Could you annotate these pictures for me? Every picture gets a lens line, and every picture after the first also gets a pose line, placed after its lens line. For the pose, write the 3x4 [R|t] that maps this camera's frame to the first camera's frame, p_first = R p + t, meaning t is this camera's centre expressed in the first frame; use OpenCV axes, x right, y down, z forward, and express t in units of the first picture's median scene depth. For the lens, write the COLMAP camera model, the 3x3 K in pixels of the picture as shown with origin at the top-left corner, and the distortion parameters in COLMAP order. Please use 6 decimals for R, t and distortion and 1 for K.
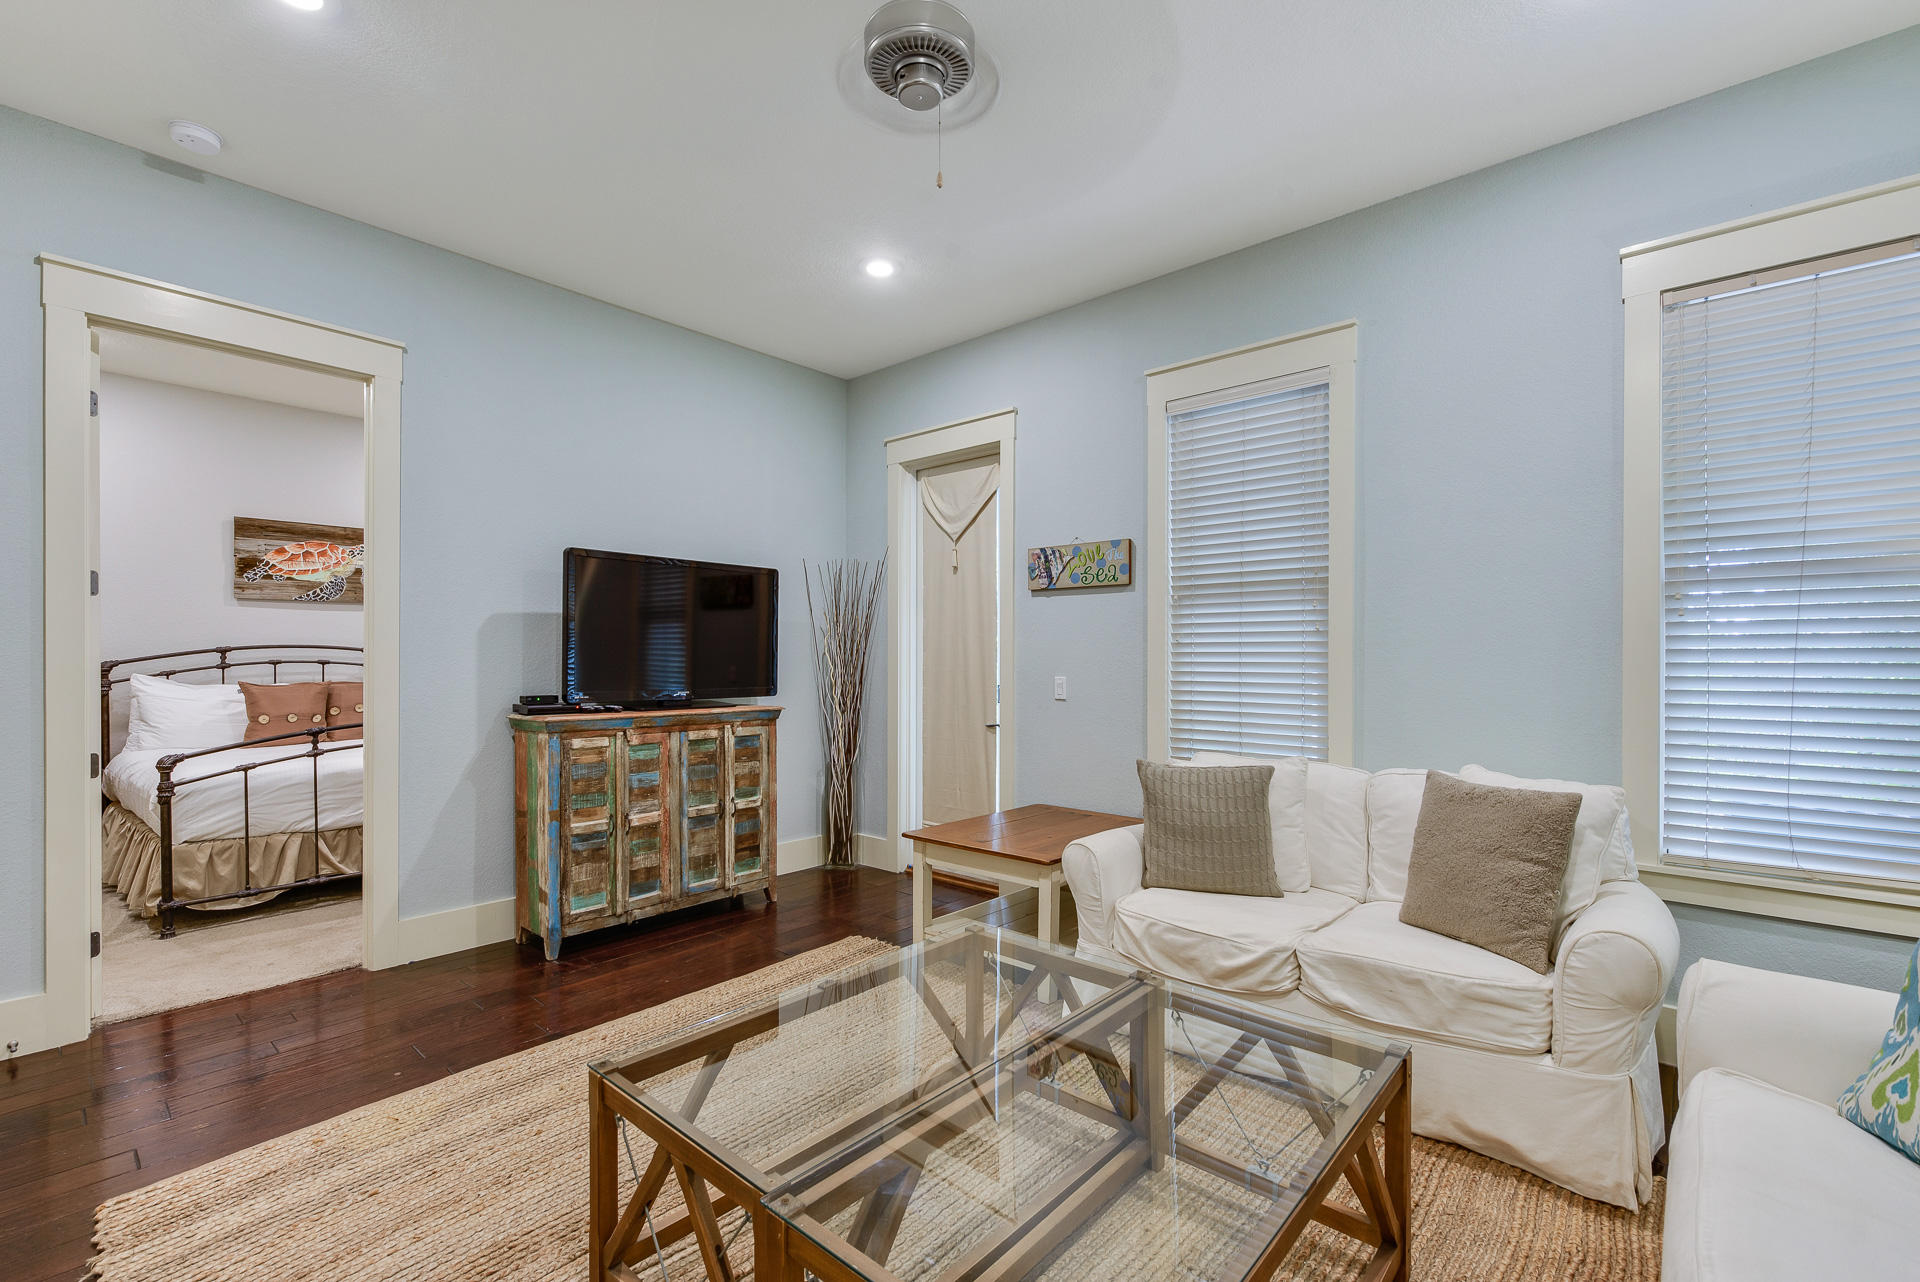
lens RADIAL K [[825.0, 0, 961.4], [0, 825.0, 653.4], [0, 0, 1]] dist [-0.008190, -0.000006]
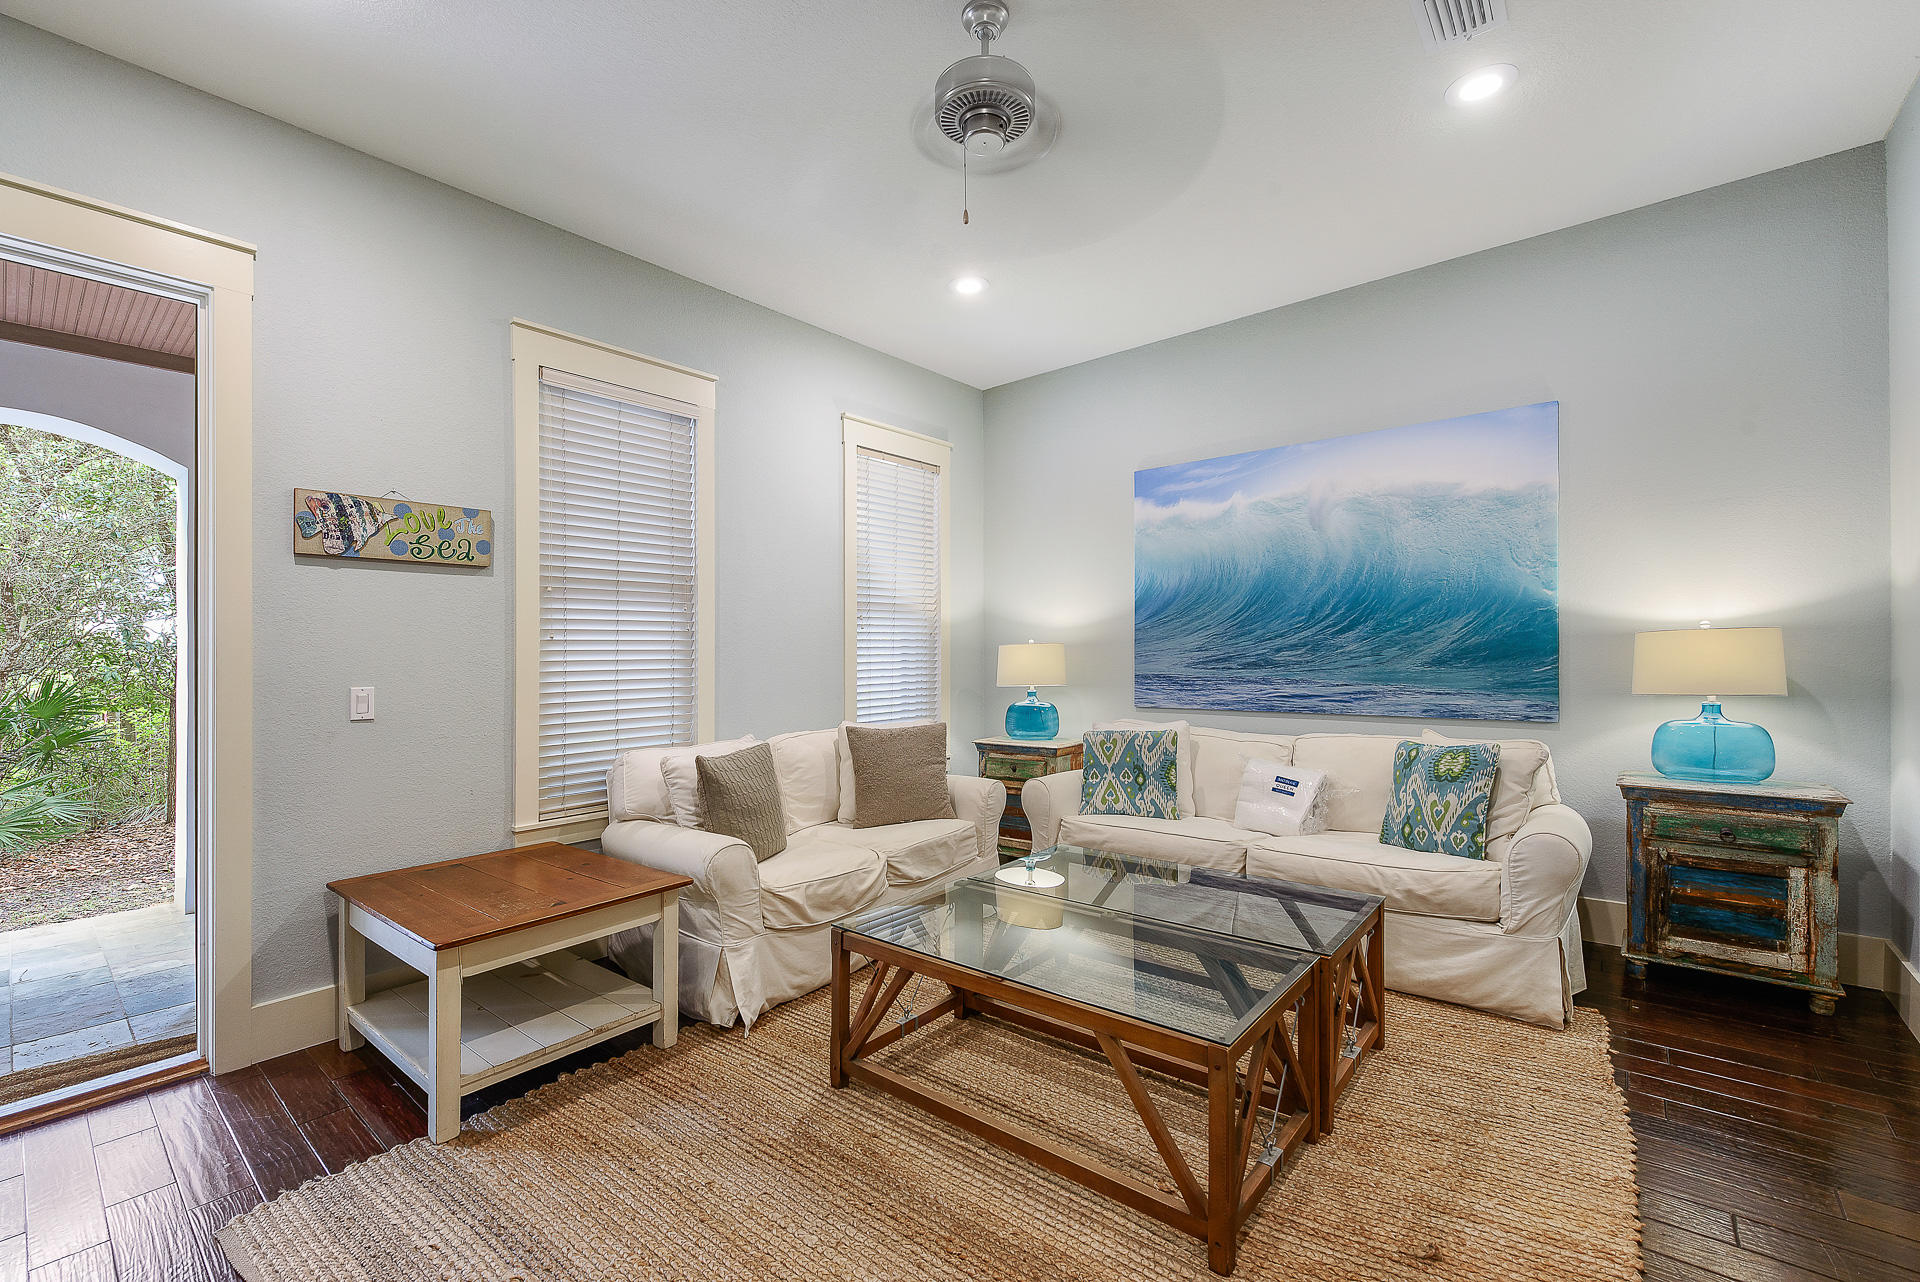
lens RADIAL K [[804.1, 0, 960.3], [0, 804.1, 657.0], [0, 0, 1]] dist [0.000373, -0.000341]
pose [[-0.029175, -0.009812, 0.999526, -0.589358], [0.006673, 0.999928, 0.010011, 0.000151], [-0.999552, 0.006962, -0.029107, 0.544889]]
